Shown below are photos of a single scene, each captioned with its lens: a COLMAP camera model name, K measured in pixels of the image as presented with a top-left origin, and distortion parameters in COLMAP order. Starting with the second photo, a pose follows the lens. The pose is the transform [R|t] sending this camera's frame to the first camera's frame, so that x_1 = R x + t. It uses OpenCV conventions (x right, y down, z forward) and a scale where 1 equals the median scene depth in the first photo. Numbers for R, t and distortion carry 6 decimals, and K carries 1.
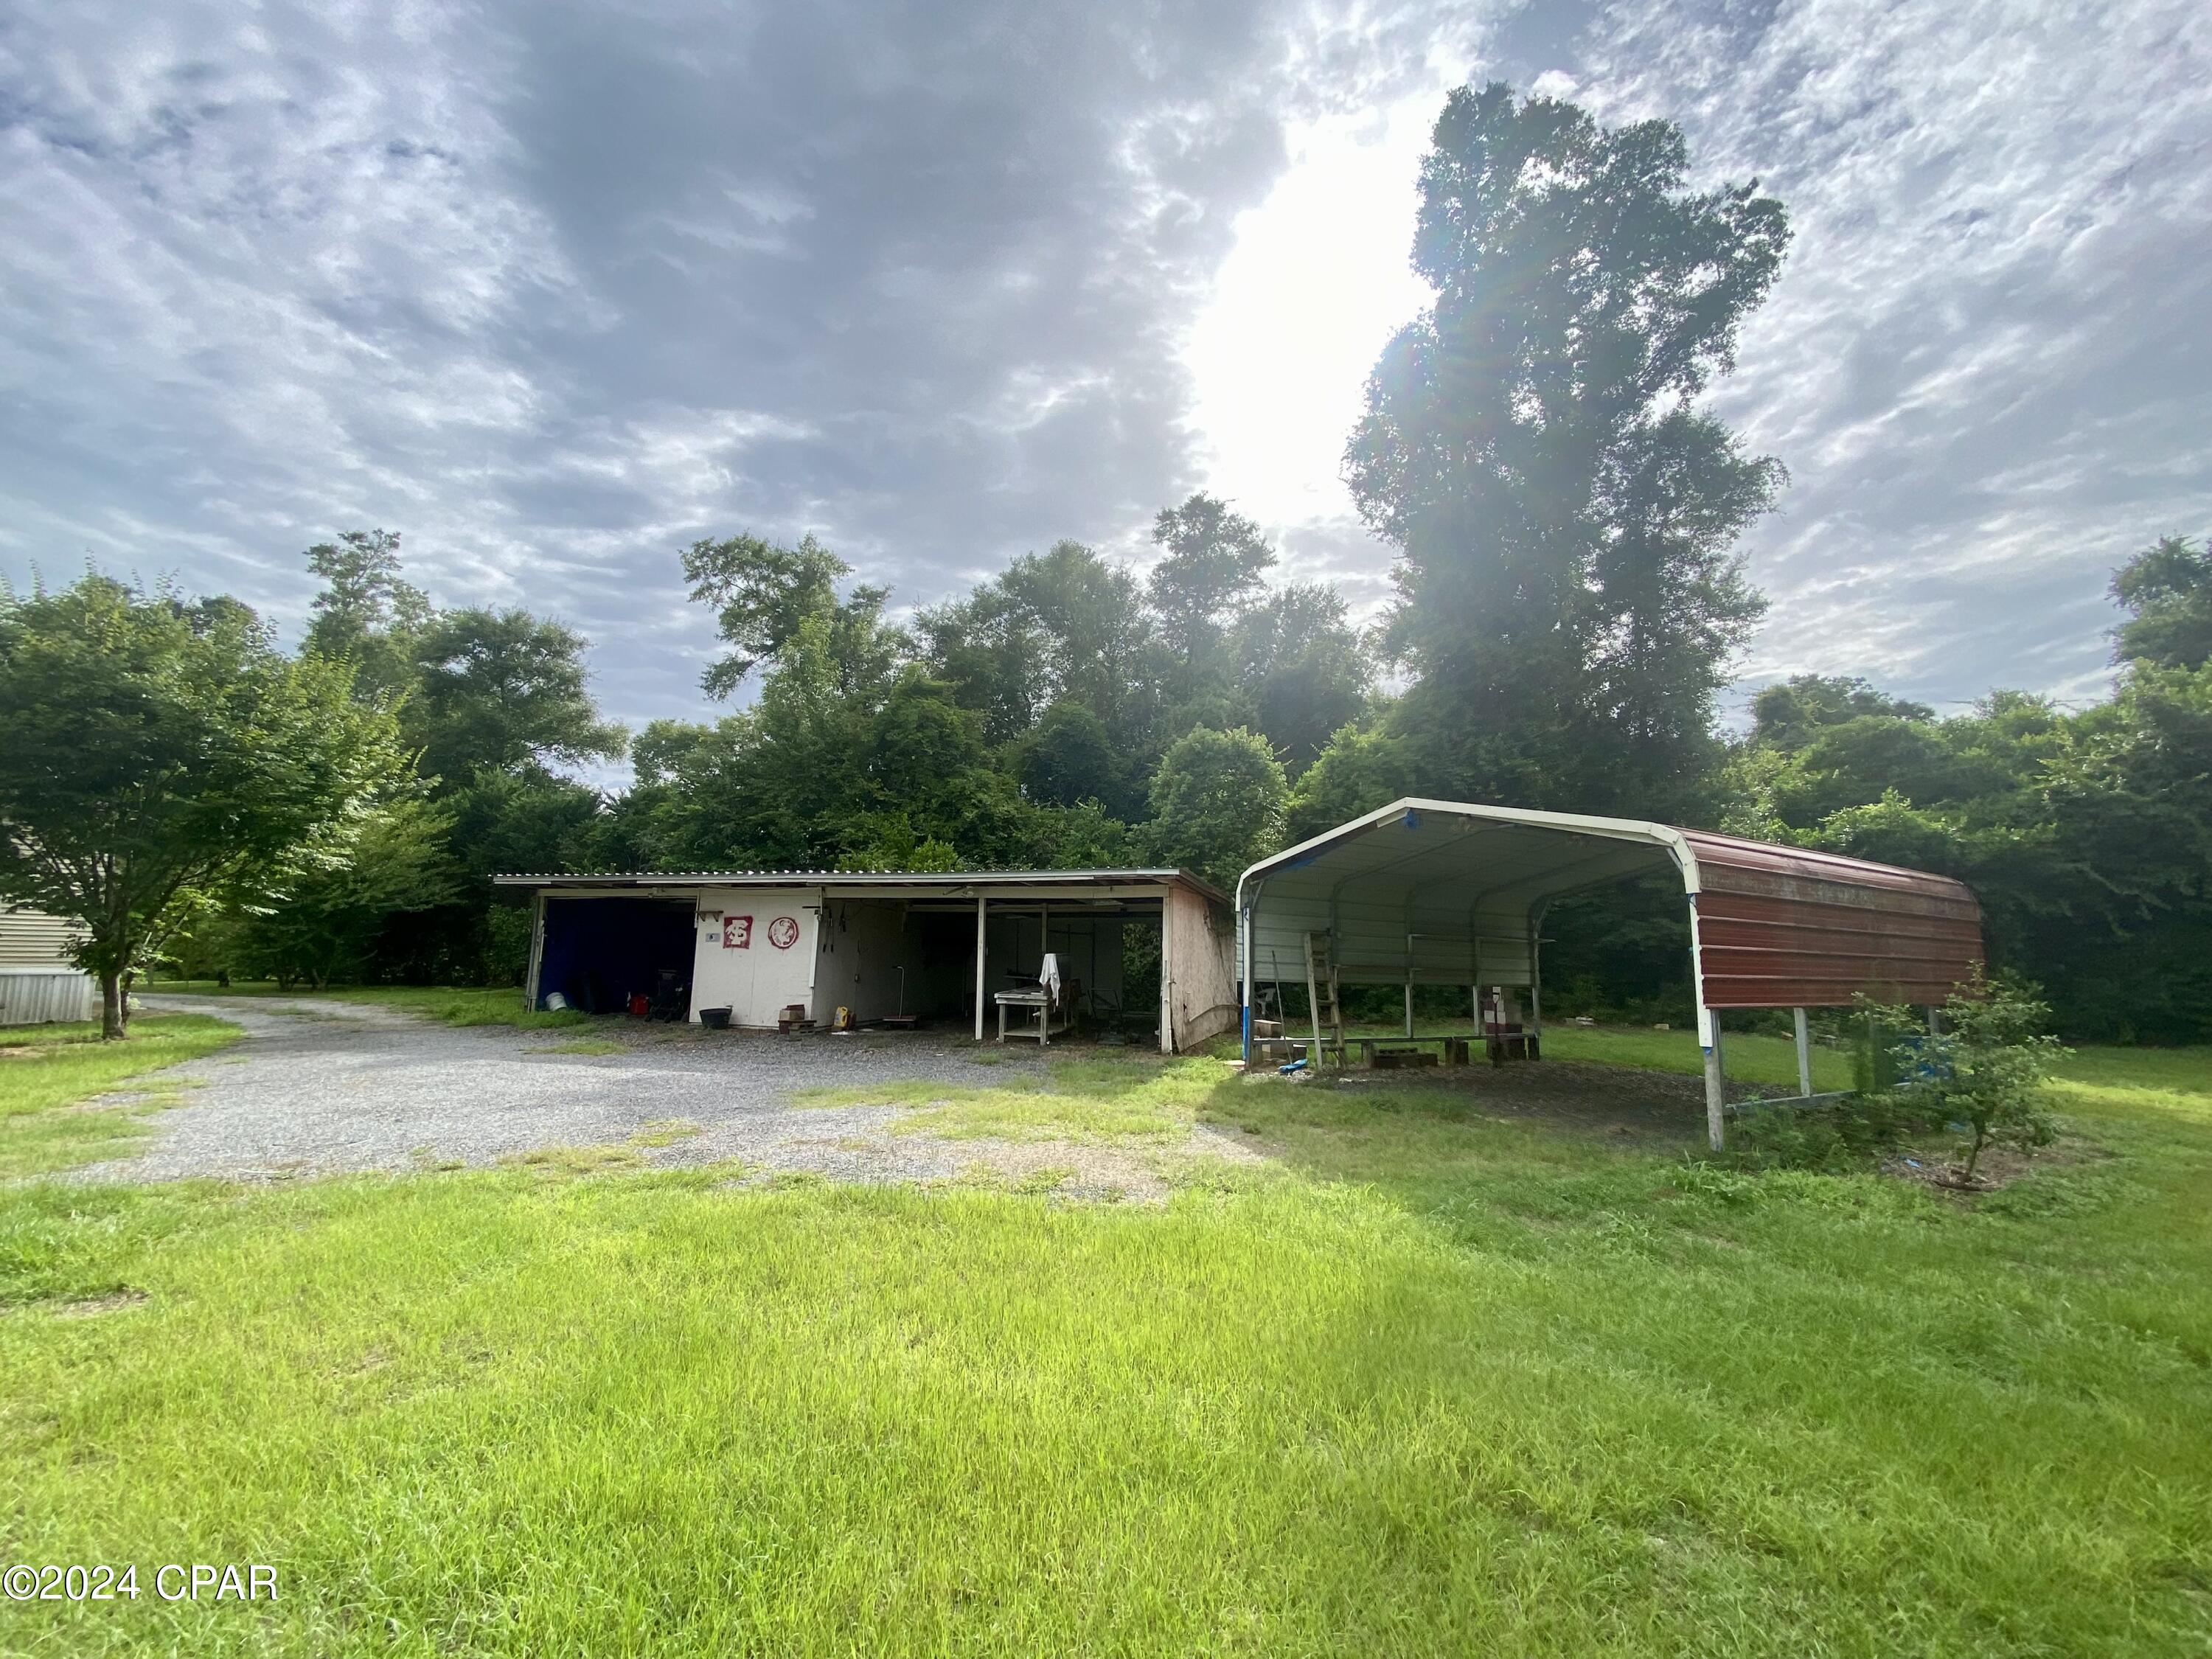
lens RADIAL K [[901.7, 0, 1107.6], [0, 901.7, 828.6], [0, 0, 1]] dist [-0.021950, -0.004098]
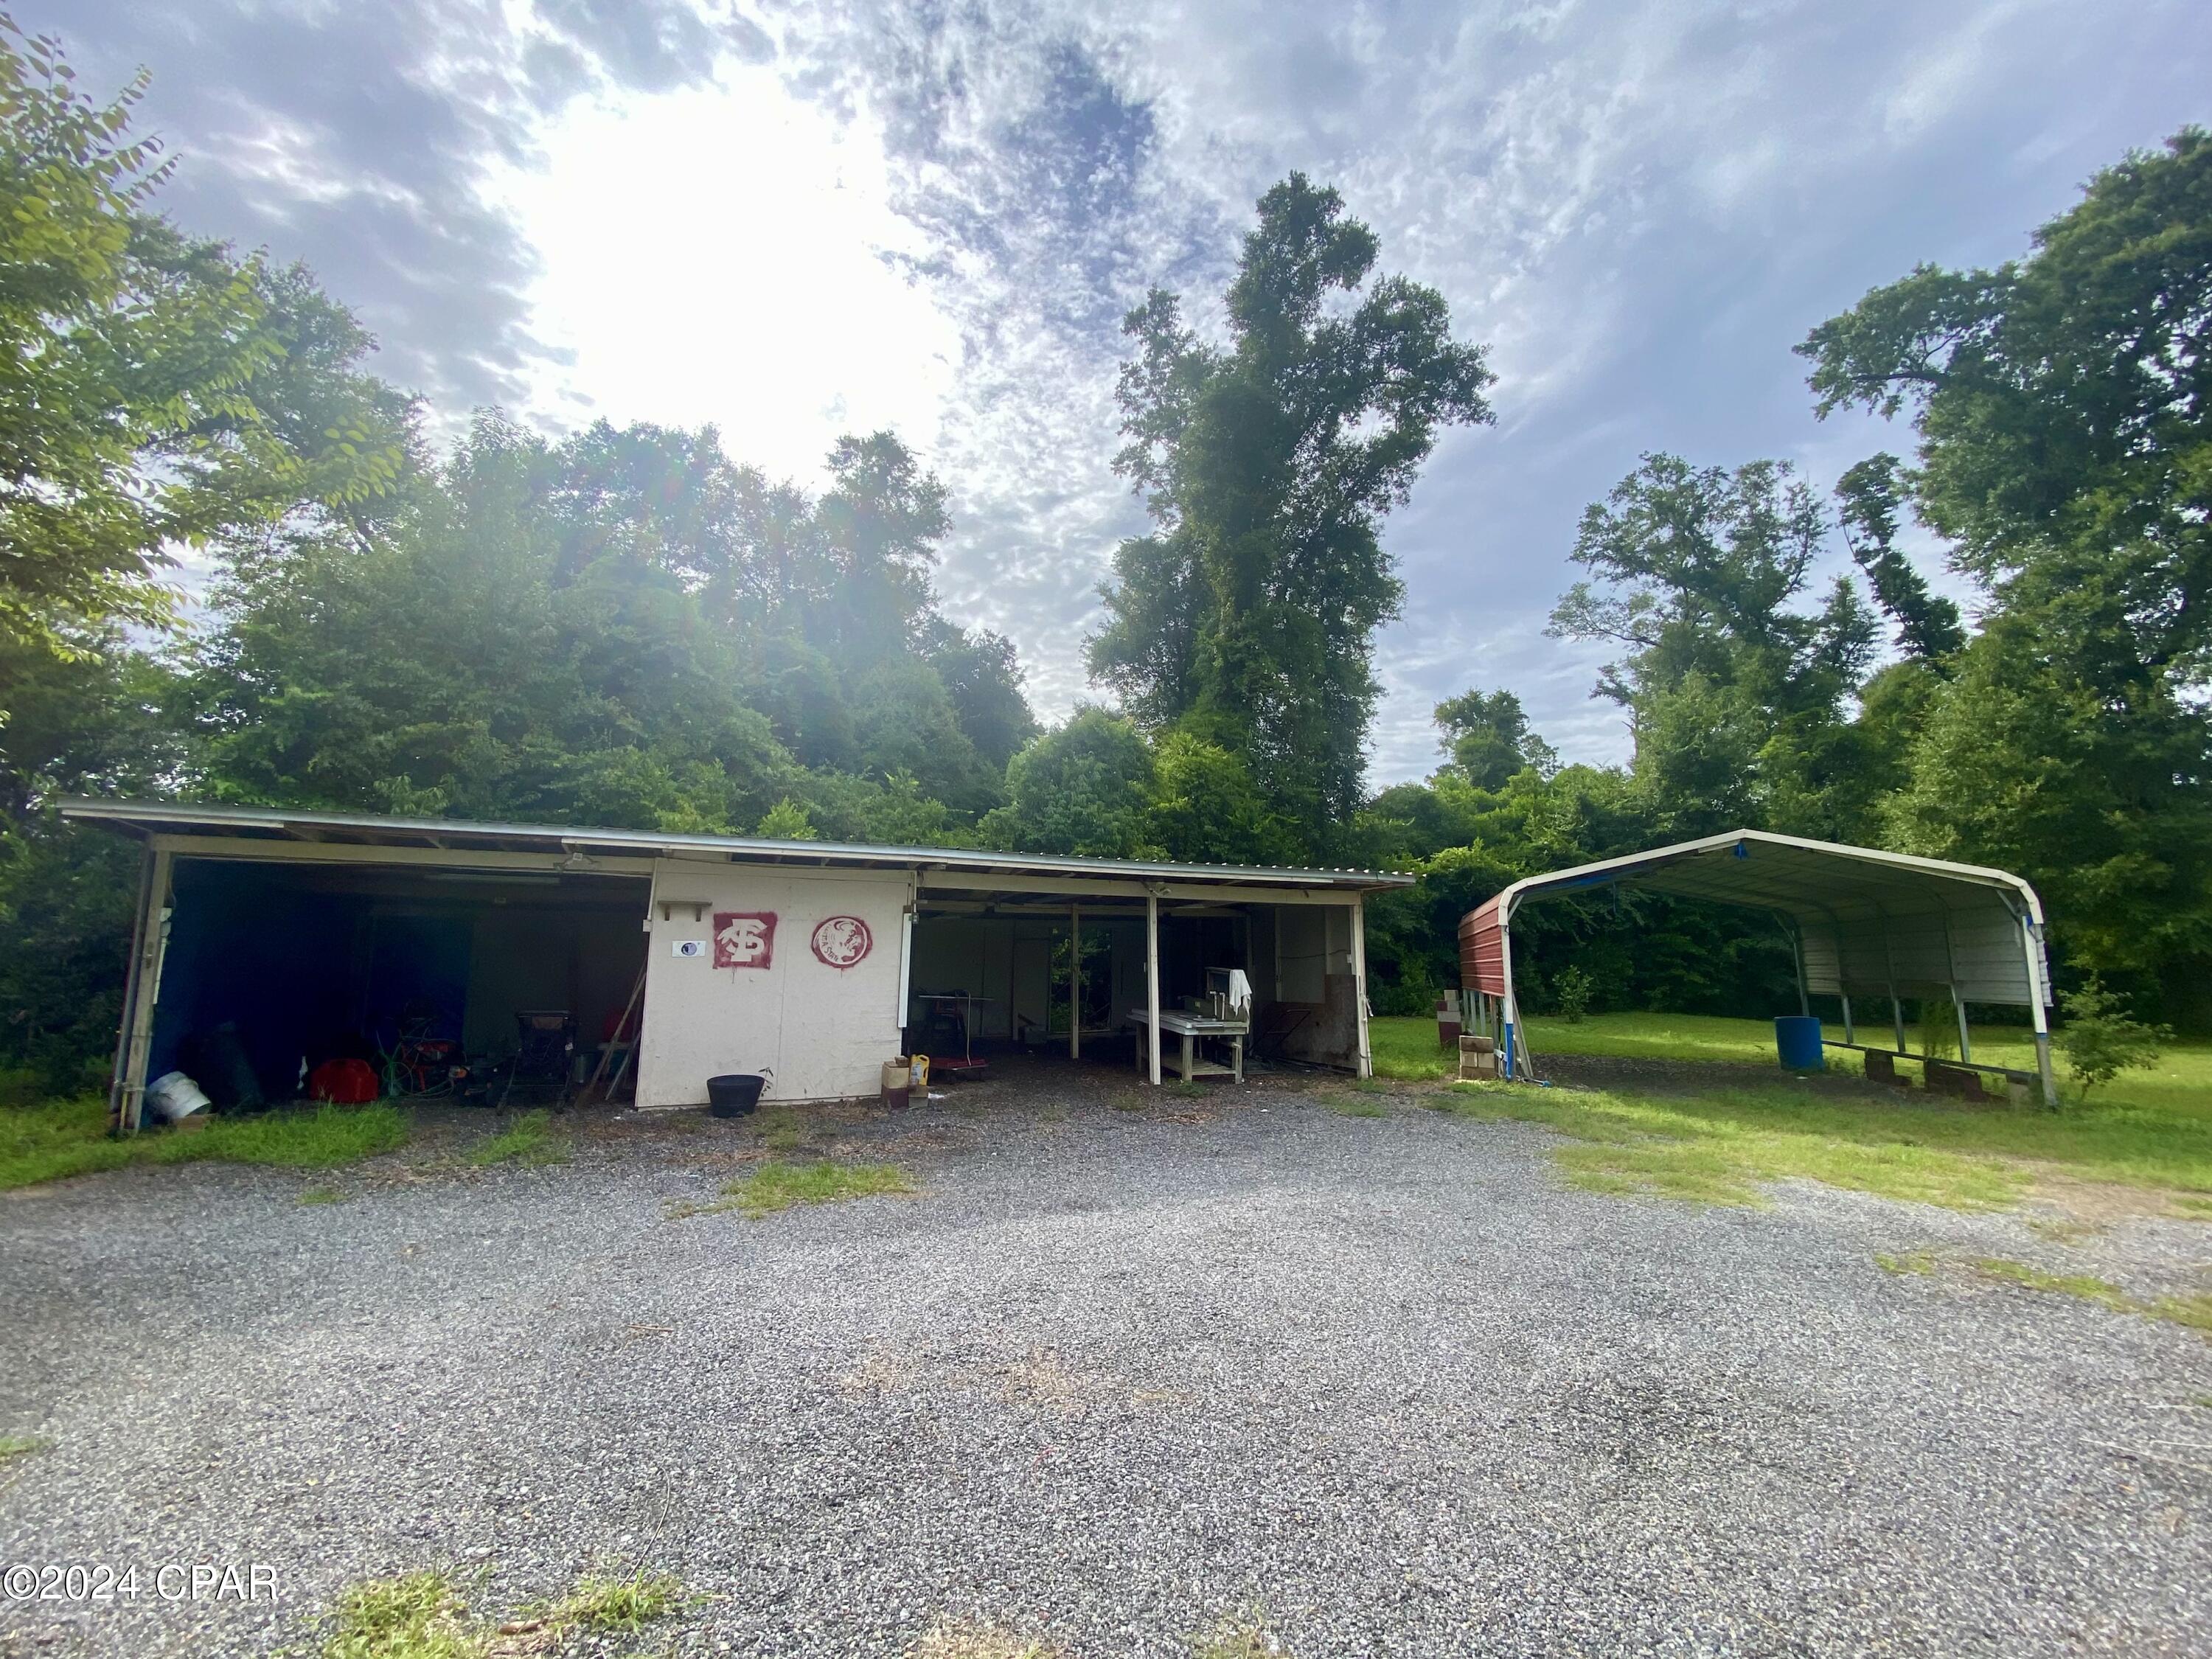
lens RADIAL K [[901.7, 0, 1085.2], [0, 901.7, 826.6], [0, 0, 1]] dist [-0.021950, -0.004098]
pose [[0.746412, 0.085901, 0.659917, -0.428523], [-0.085616, 0.995789, -0.032784, 0.029721], [-0.659954, -0.032030, 0.750623, 0.293296]]
